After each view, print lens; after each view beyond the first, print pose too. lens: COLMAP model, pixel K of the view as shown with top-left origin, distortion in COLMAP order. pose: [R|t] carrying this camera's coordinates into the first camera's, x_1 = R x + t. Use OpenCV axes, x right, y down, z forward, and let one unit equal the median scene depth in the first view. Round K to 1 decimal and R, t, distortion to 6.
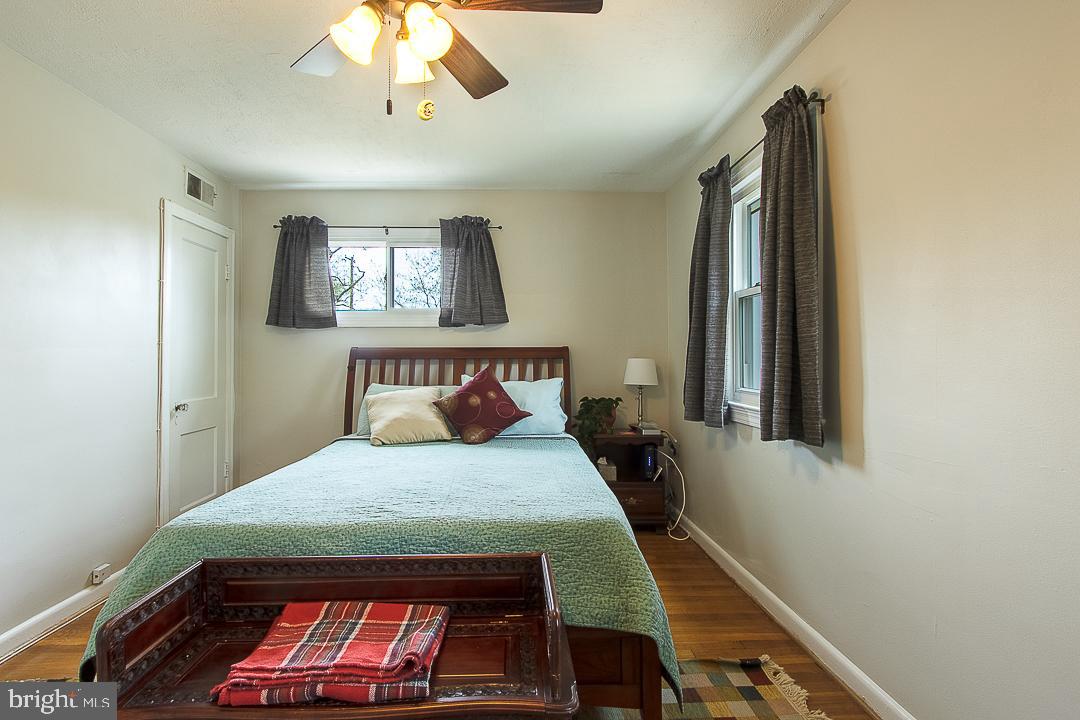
lens RADIAL K [[491.0, 0, 527.6], [0, 491.0, 361.3], [0, 0, 1]] dist [-0.003976, 0.000622]
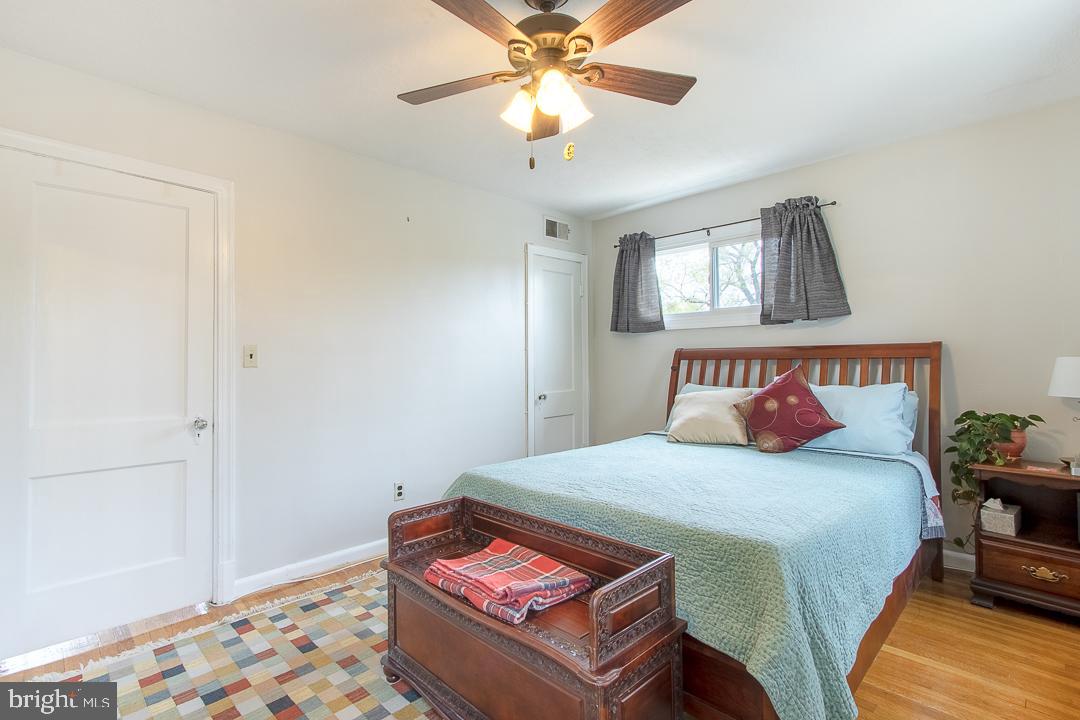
lens RADIAL K [[506.5, 0, 540.0], [0, 506.5, 360.0], [0, 0, 1]] dist [-0.007653, 0.000627]
pose [[0.691514, -0.003934, -0.722352, 0.270933], [0.002440, 0.999992, -0.003110, -0.001824], [0.722359, 0.000388, 0.691518, 0.043420]]
